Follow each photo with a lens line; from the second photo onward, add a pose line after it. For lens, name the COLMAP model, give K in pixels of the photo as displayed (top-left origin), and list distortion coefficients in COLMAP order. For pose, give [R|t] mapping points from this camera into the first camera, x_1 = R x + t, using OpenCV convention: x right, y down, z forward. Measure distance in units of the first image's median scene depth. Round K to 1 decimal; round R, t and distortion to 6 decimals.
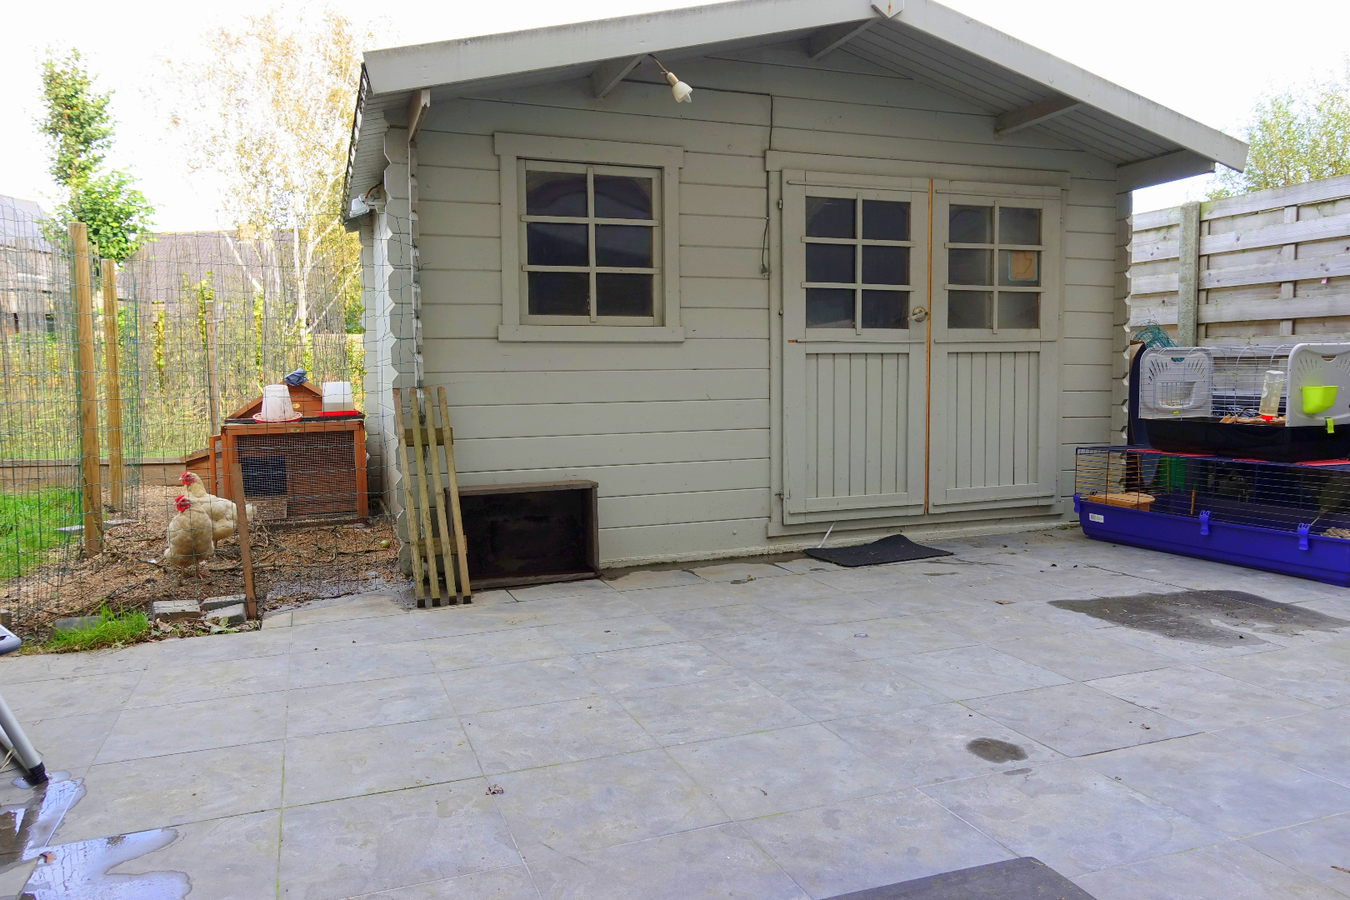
lens RADIAL K [[947.2, 0, 675.0], [0, 947.2, 450.0], [0, 0, 1]] dist [-0.004849, -0.003062]
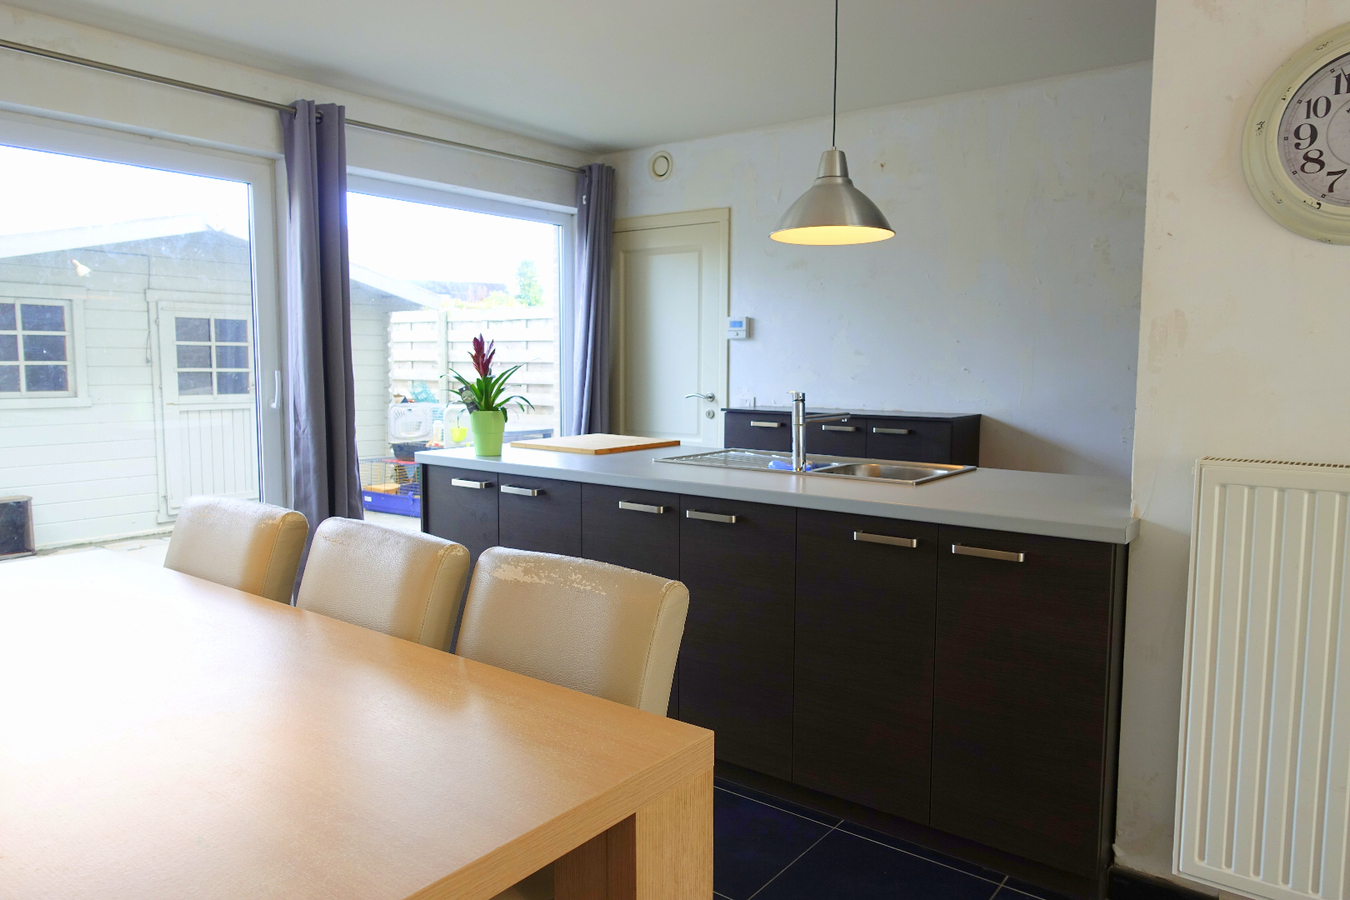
lens RADIAL K [[922.6, 0, 675.0], [0, 922.6, 450.0], [0, 0, 1]] dist [0.003630, -0.000544]
pose [[0.848337, -0.034489, 0.528333, 0.017821], [0.026816, 0.999394, 0.022181, -0.046741], [-0.528778, -0.004650, 0.848748, -0.842668]]
